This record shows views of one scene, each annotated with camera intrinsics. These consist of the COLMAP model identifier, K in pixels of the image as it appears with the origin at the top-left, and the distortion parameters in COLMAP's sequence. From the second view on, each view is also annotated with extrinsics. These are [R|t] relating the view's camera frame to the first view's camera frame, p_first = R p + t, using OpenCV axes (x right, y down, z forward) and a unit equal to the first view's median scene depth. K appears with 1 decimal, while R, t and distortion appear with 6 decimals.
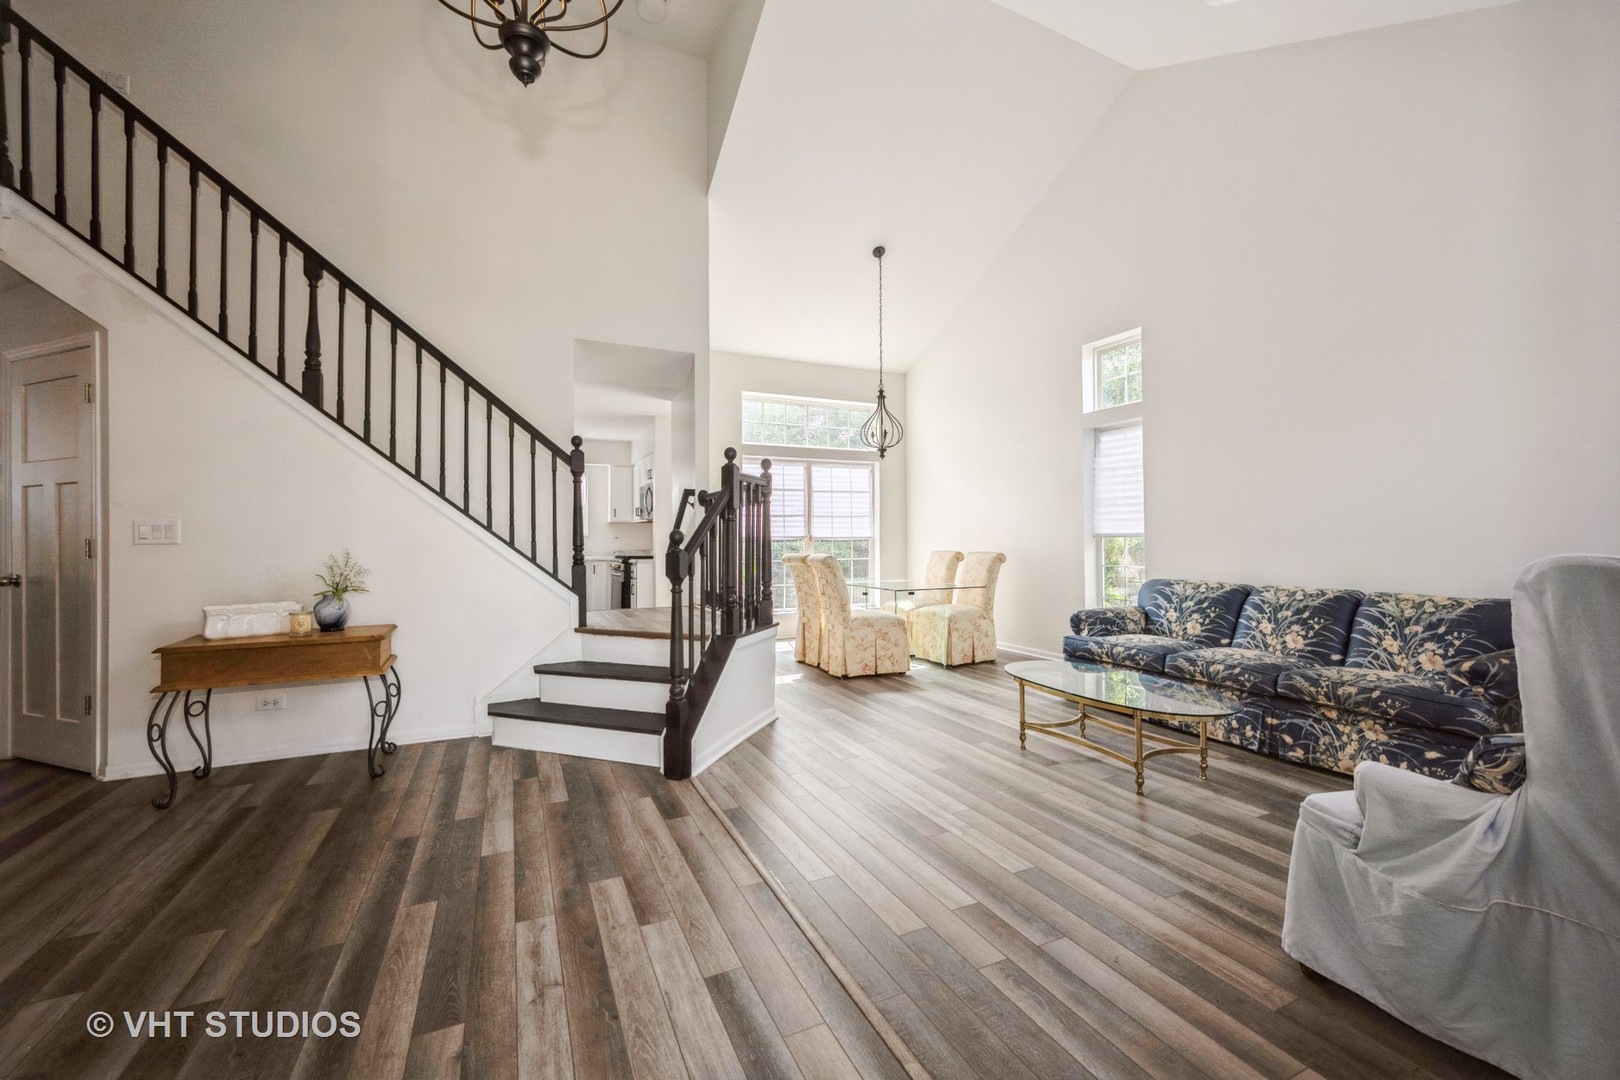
lens RADIAL K [[645.0, 0, 822.5], [0, 645.0, 535.2], [0, 0, 1]] dist [-0.003999, -0.000196]
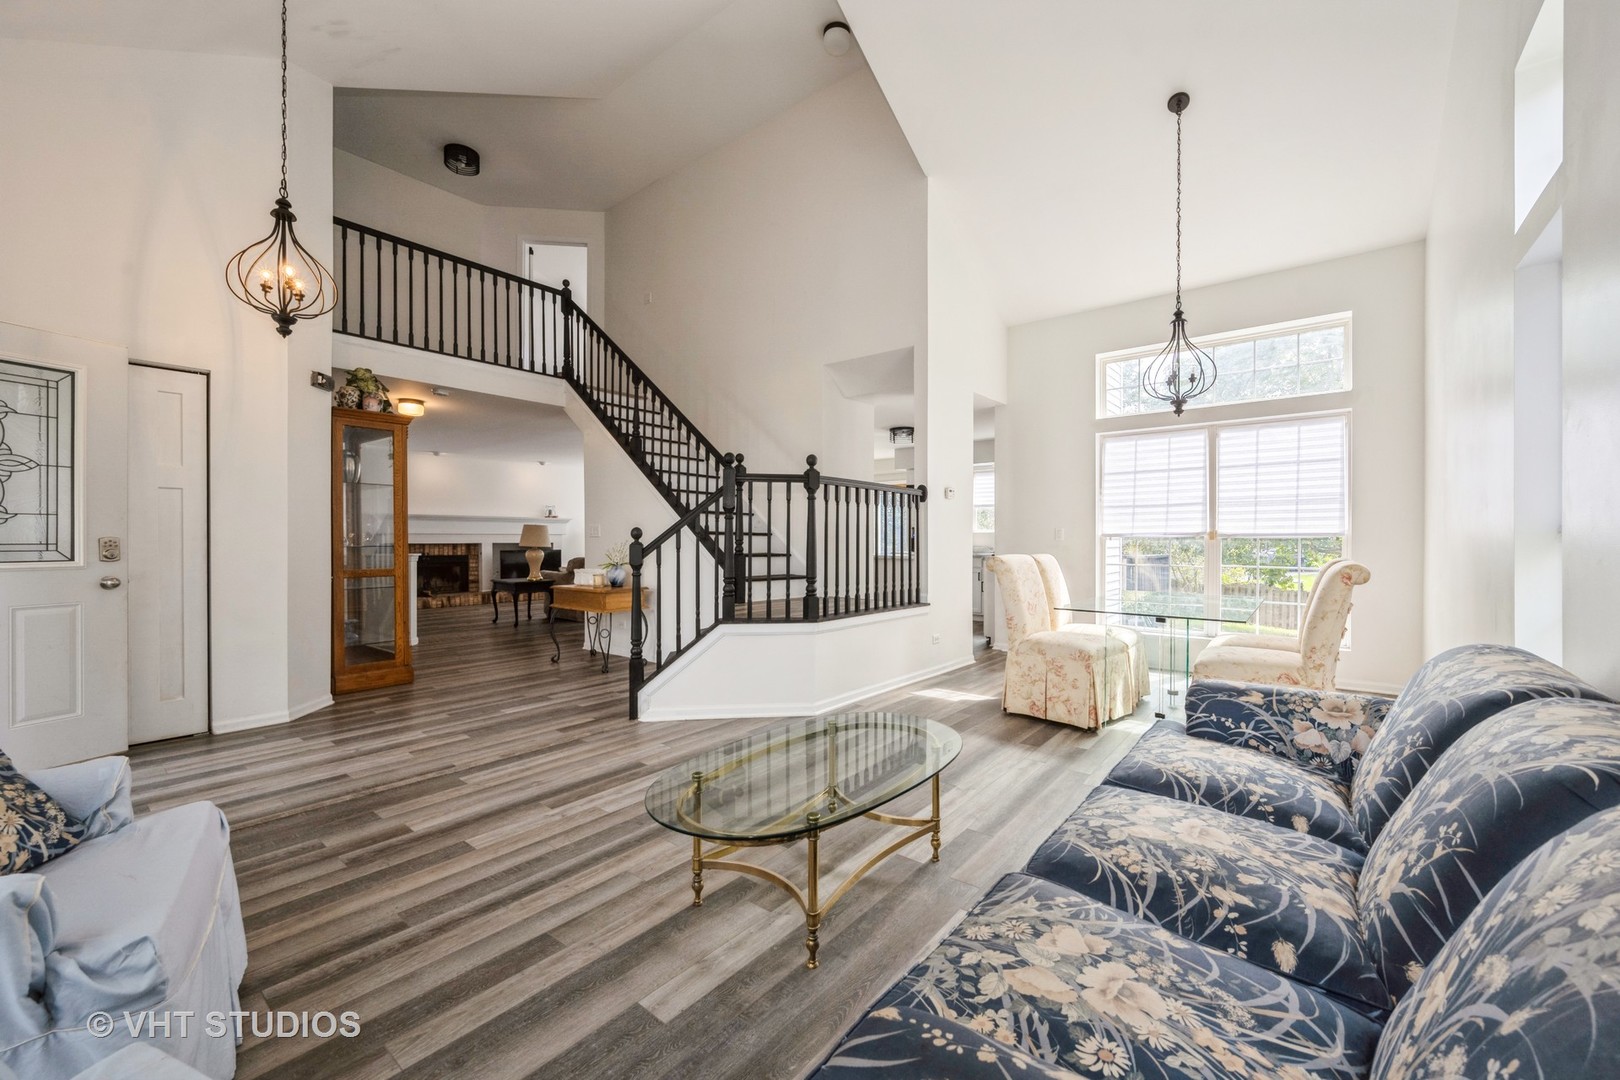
lens RADIAL K [[645.0, 0, 812.0], [0, 645.0, 541.9], [0, 0, 1]] dist [-0.003999, -0.000196]
pose [[0.423811, 0.010829, -0.905686, 0.576184], [0.003399, 0.999902, 0.013546, 0.001515], [0.905744, -0.008819, 0.423733, 0.404794]]
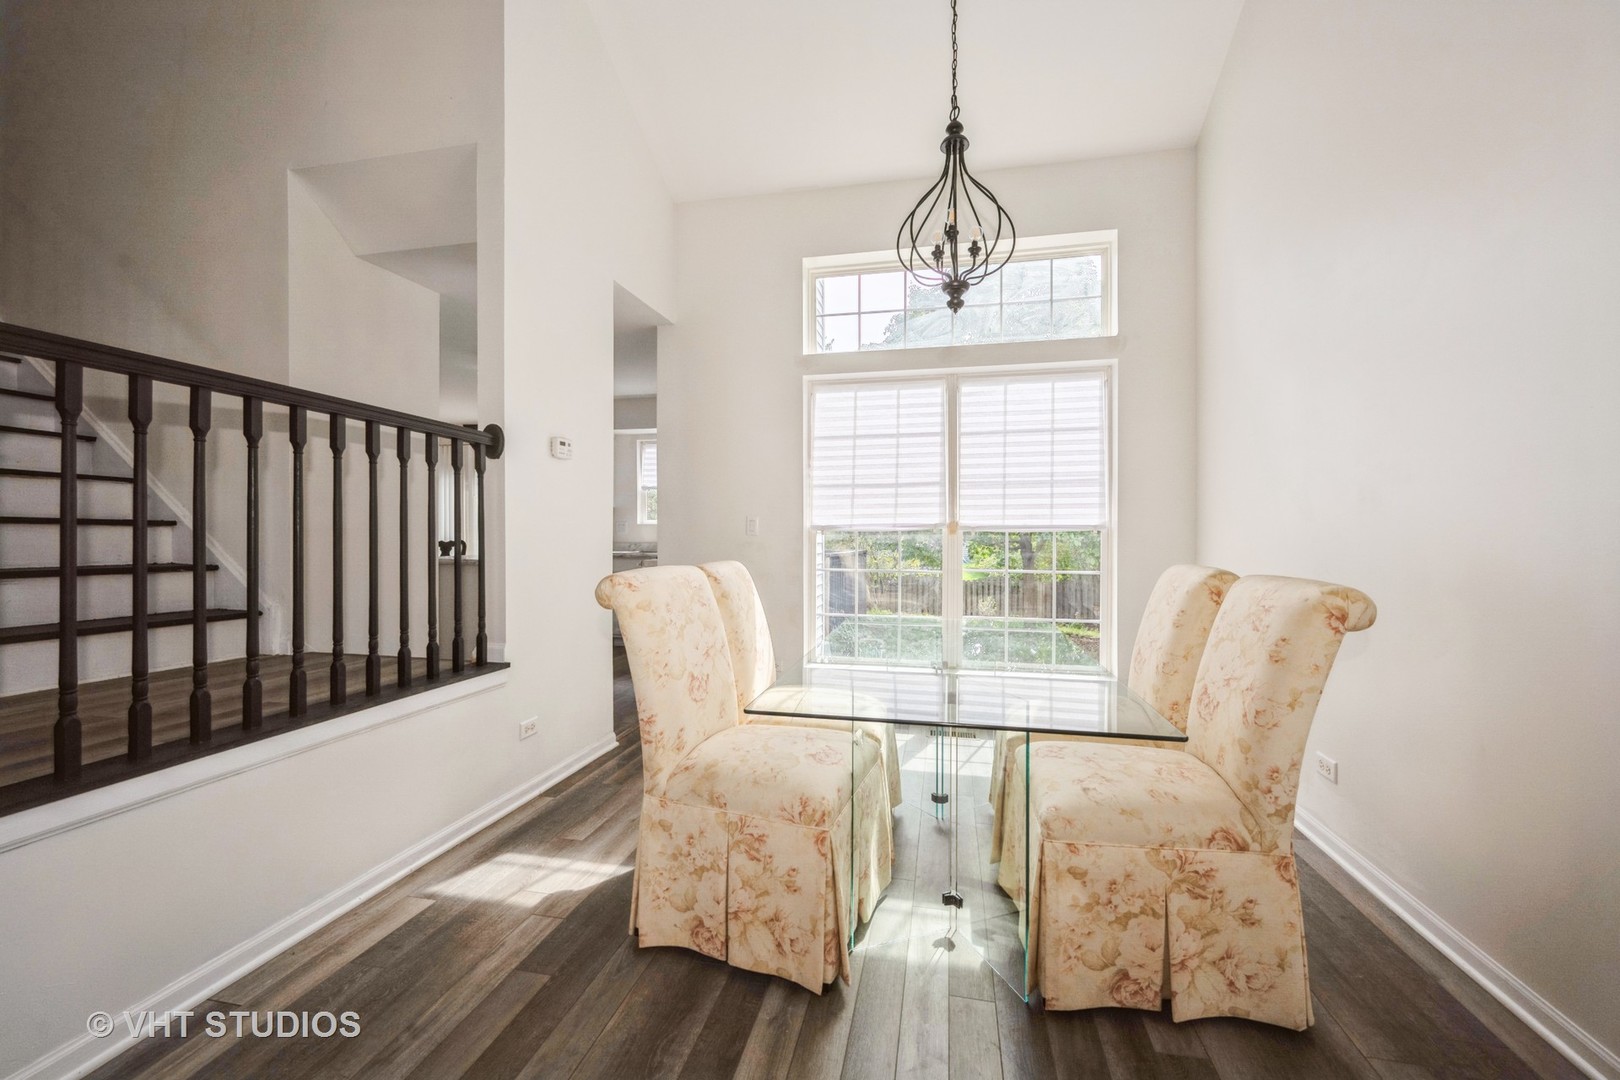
lens RADIAL K [[645.0, 0, 813.0], [0, 645.0, 534.0], [0, 0, 1]] dist [-0.003999, -0.000196]
pose [[0.784606, 0.008280, -0.619939, 0.277994], [-0.000414, 0.999918, 0.012830, 0.004663], [0.619994, -0.009810, 0.784545, 0.710515]]
